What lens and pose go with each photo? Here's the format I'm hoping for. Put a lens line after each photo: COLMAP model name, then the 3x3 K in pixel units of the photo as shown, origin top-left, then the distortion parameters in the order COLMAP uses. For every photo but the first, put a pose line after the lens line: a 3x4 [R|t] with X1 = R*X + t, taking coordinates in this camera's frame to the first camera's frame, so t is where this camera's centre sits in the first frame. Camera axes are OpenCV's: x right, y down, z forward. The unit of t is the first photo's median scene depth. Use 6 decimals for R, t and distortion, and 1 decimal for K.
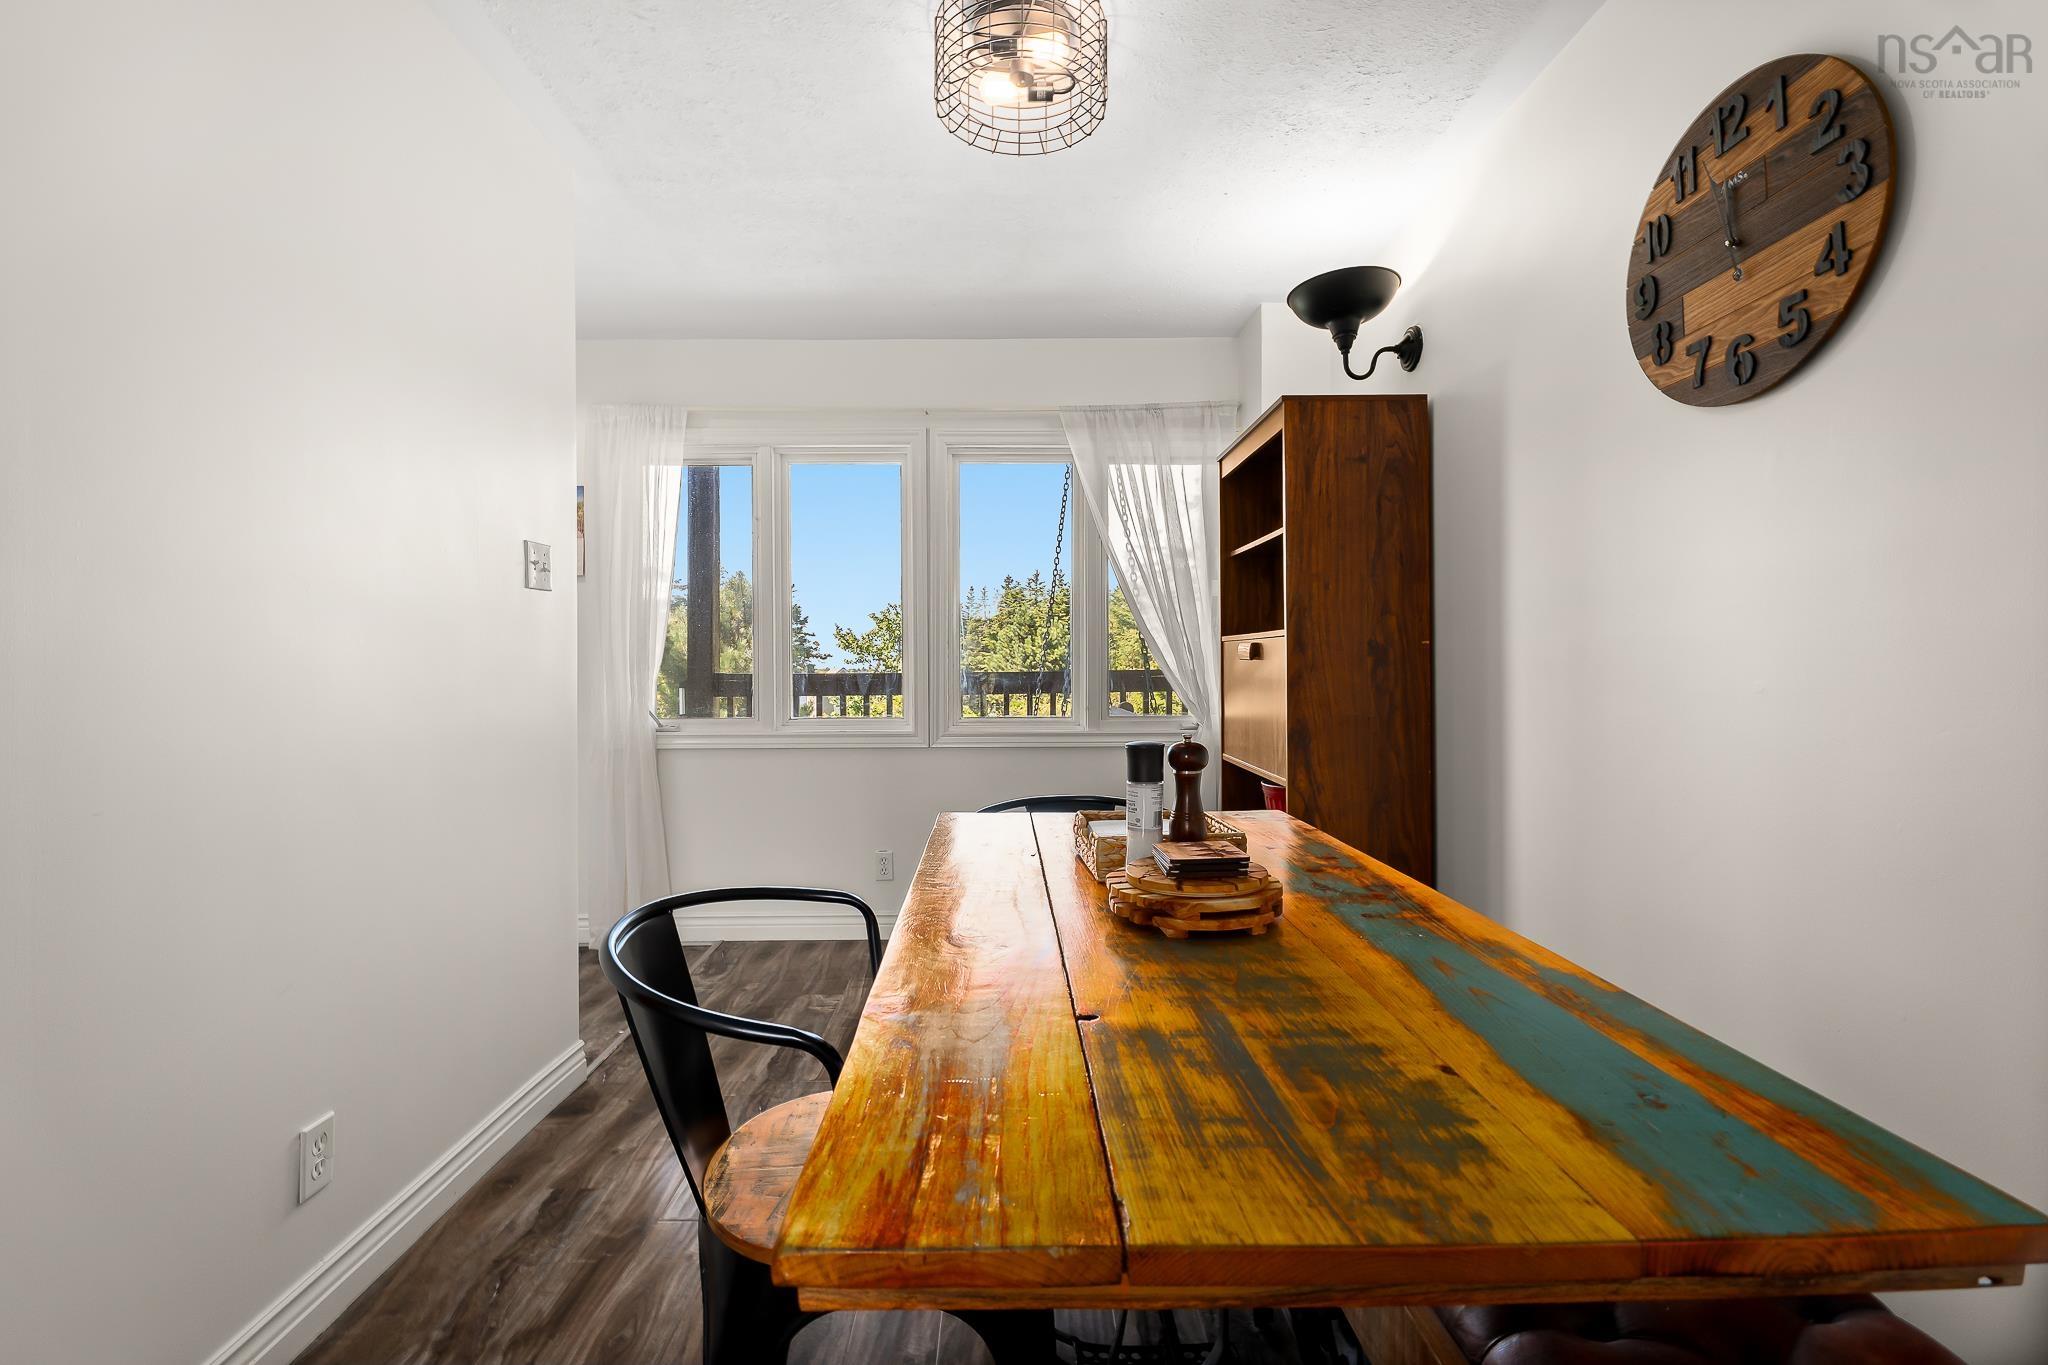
lens RADIAL K [[925.4, 0, 1024.0], [0, 925.4, 678.7], [0, 0, 1]] dist [0.001384, -0.000744]
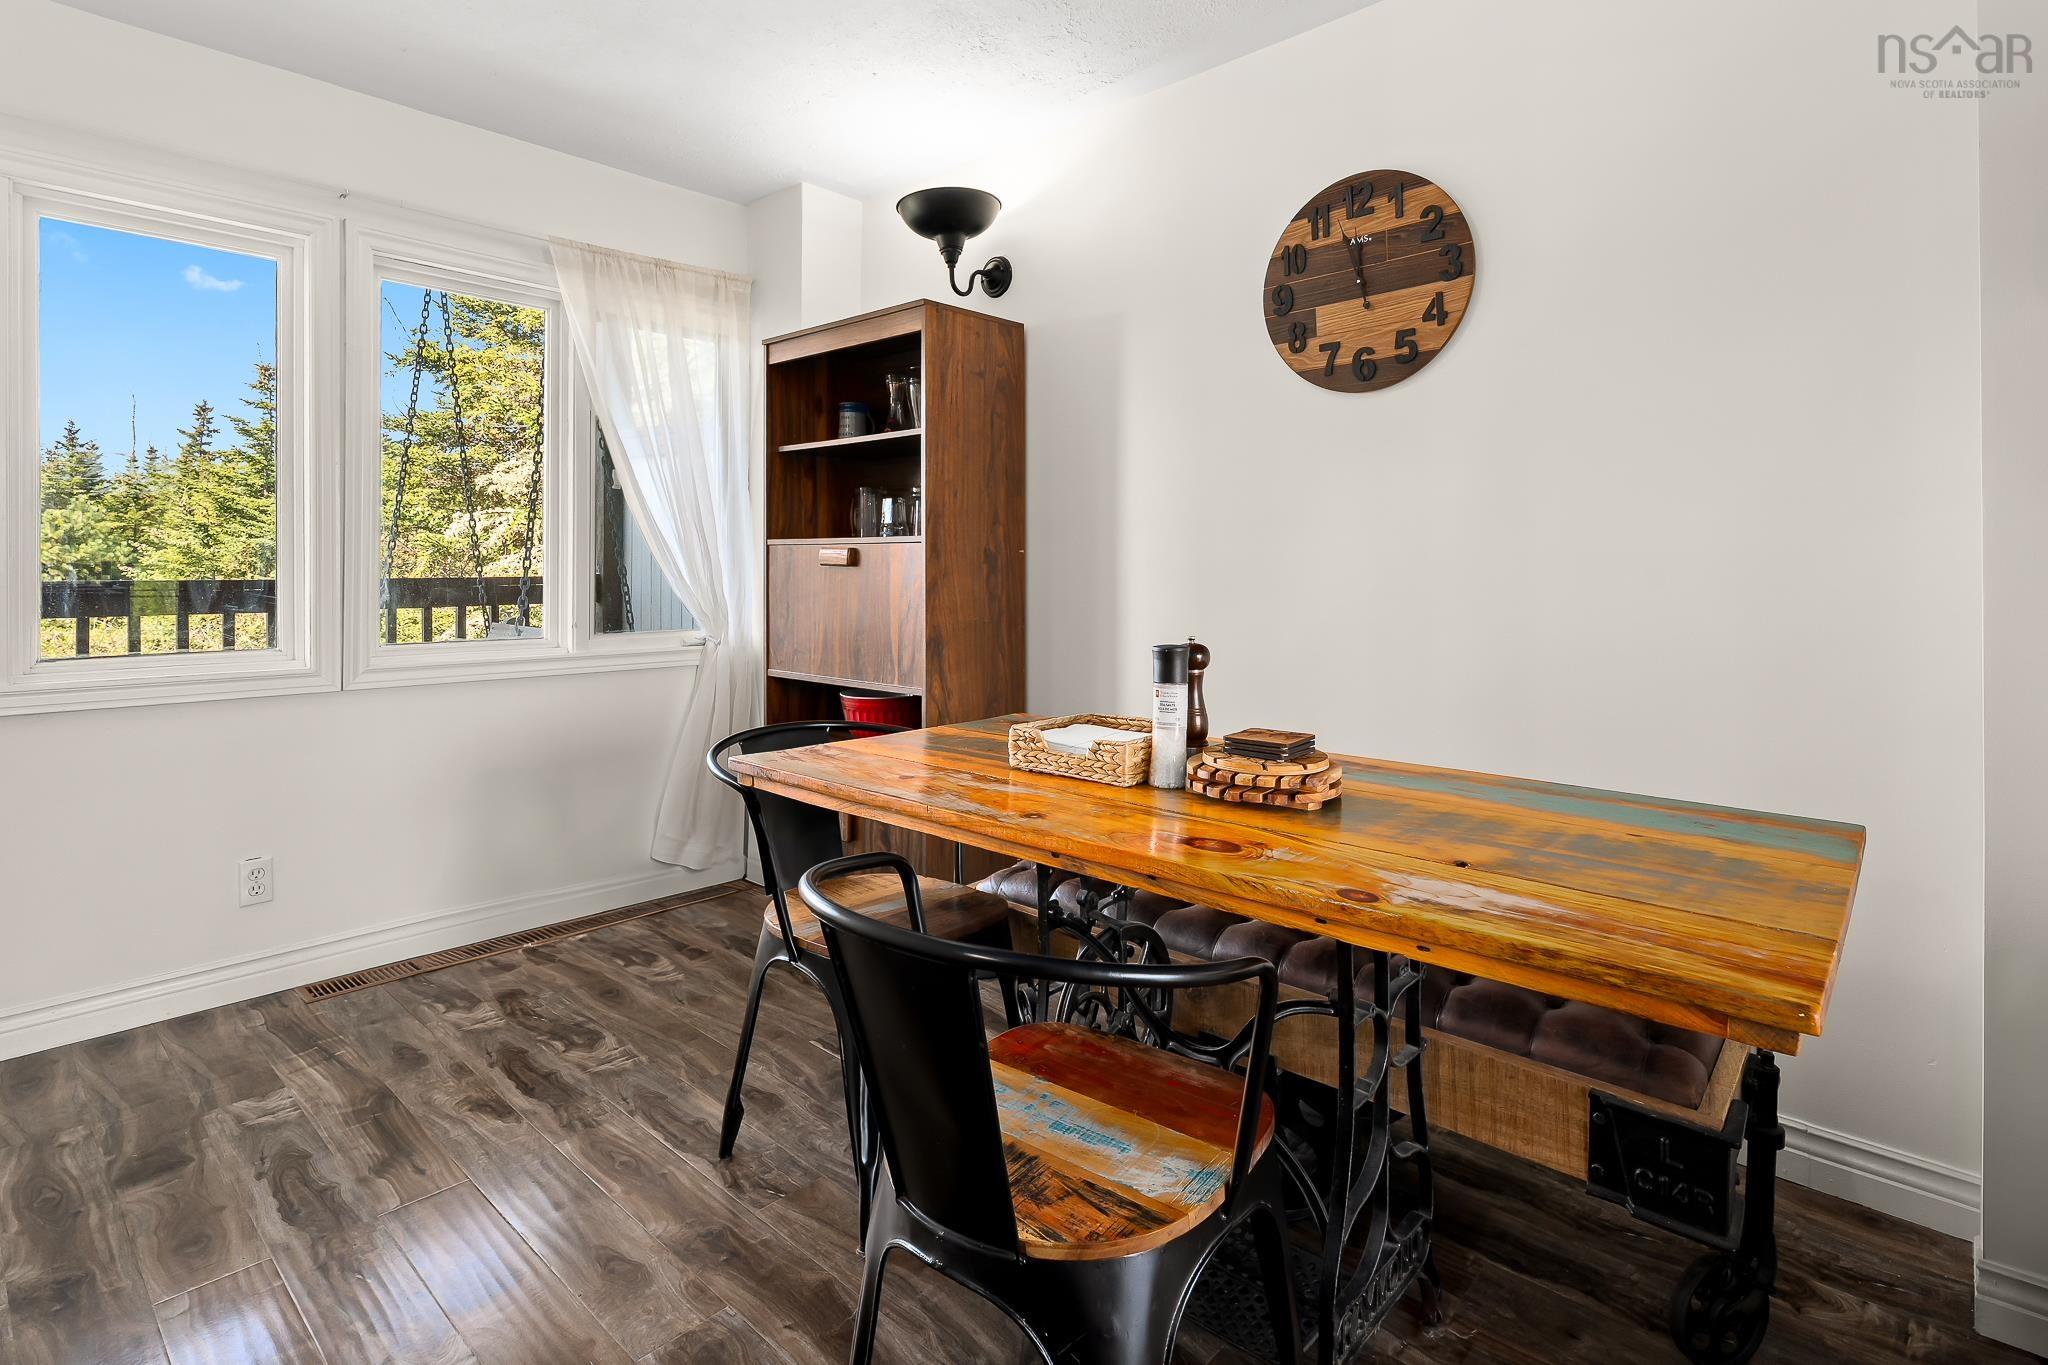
lens RADIAL K [[1022.5, 0, 1035.8], [0, 1022.5, 576.4], [0, 0, 1]] dist [-0.009762, 0.003320]
pose [[0.671363, 0.006011, 0.741104, -0.444404], [0.003932, 0.999924, -0.011673, 0.003492], [-0.741118, 0.010751, 0.671289, 0.182963]]
